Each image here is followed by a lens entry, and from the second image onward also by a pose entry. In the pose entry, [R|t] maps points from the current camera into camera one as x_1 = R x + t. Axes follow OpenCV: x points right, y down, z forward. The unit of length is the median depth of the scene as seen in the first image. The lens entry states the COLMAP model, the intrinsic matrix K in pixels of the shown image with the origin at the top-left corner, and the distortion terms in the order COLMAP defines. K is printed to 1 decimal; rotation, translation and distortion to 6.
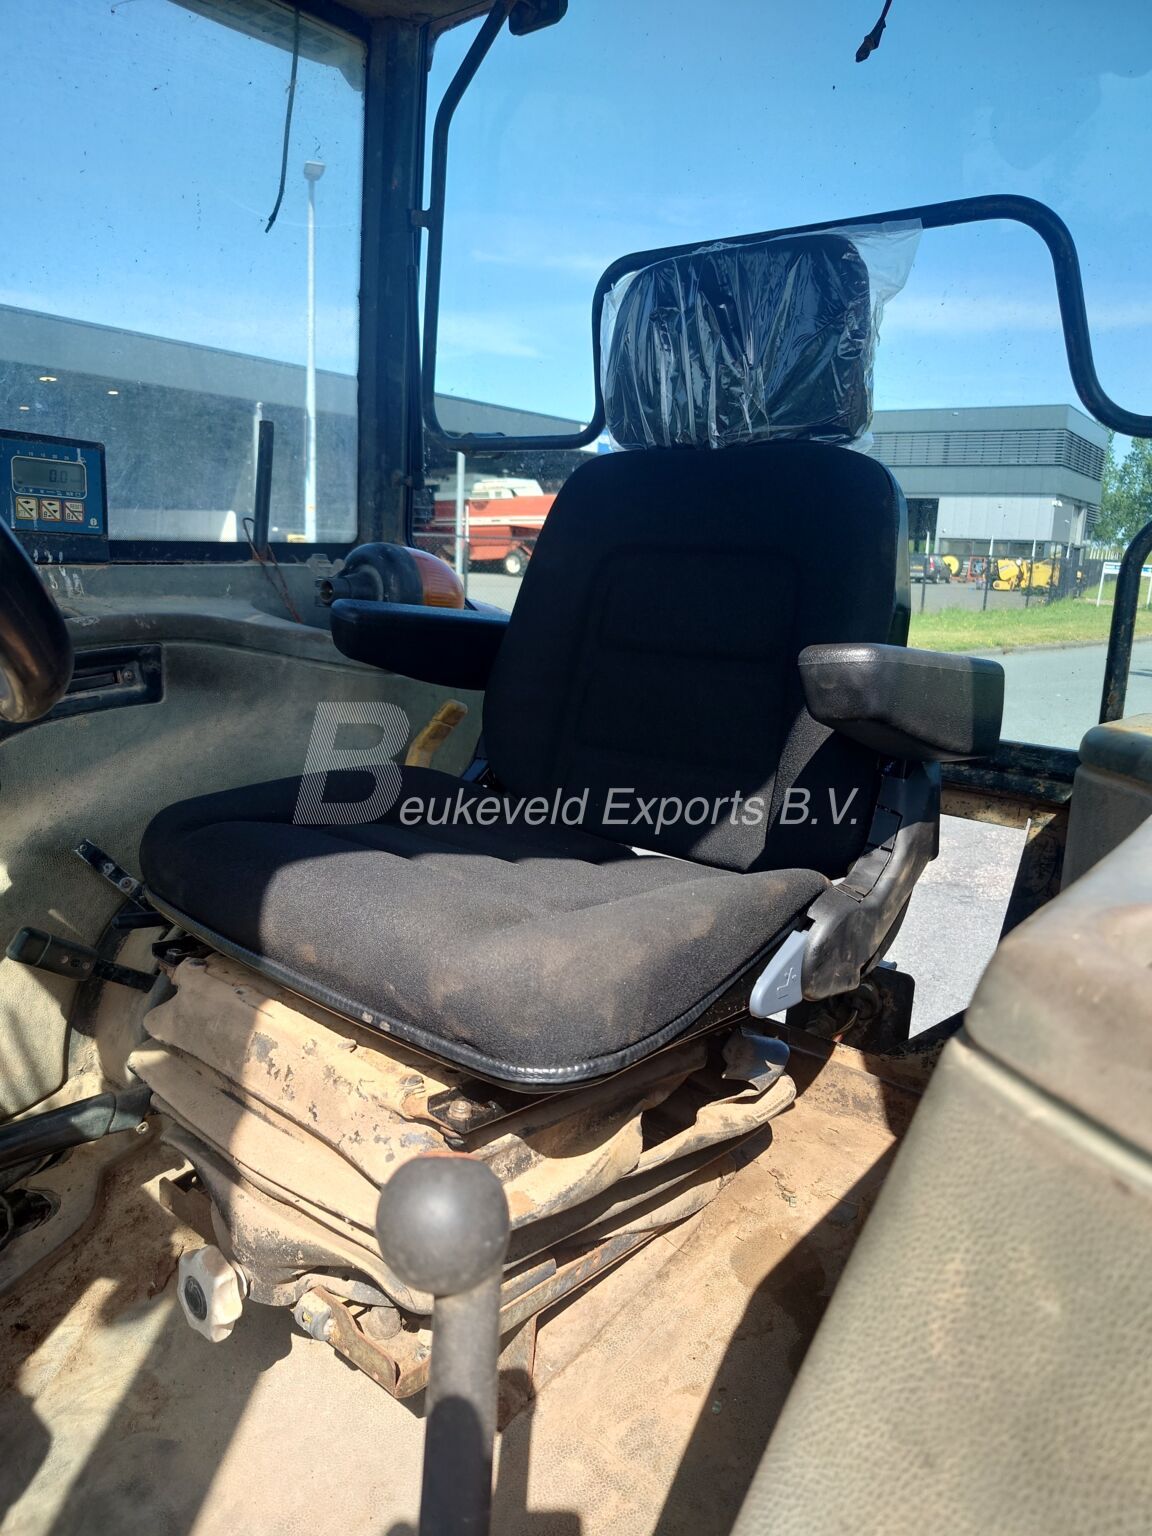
lens RADIAL K [[1167.3, 0, 576.0], [0, 1167.3, 768.0], [0, 0, 1]] dist [-0.004676, 0.006999]
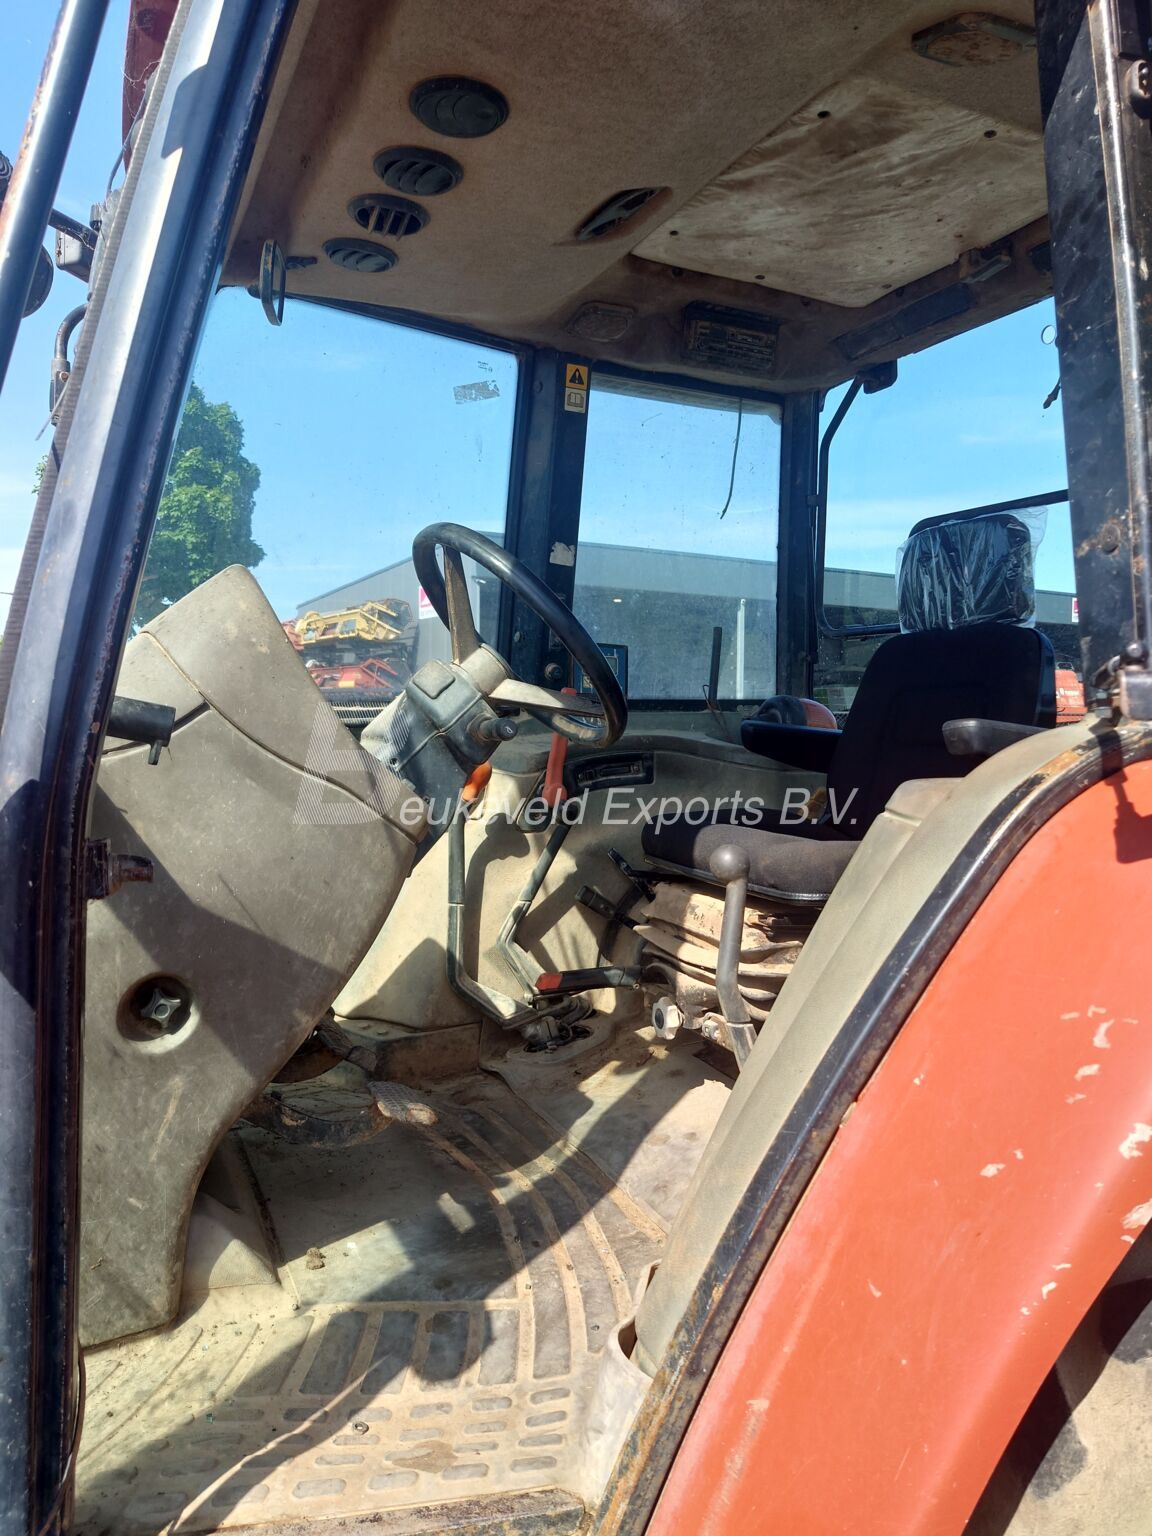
lens RADIAL K [[1167.3, 0, 576.0], [0, 1167.3, 768.0], [0, 0, 1]] dist [-0.004676, 0.006999]
pose [[0.920043, -0.015346, -0.391518, 0.273502], [-0.045369, 0.988339, -0.145353, 0.211542], [0.389183, 0.151493, 0.908618, -0.778906]]
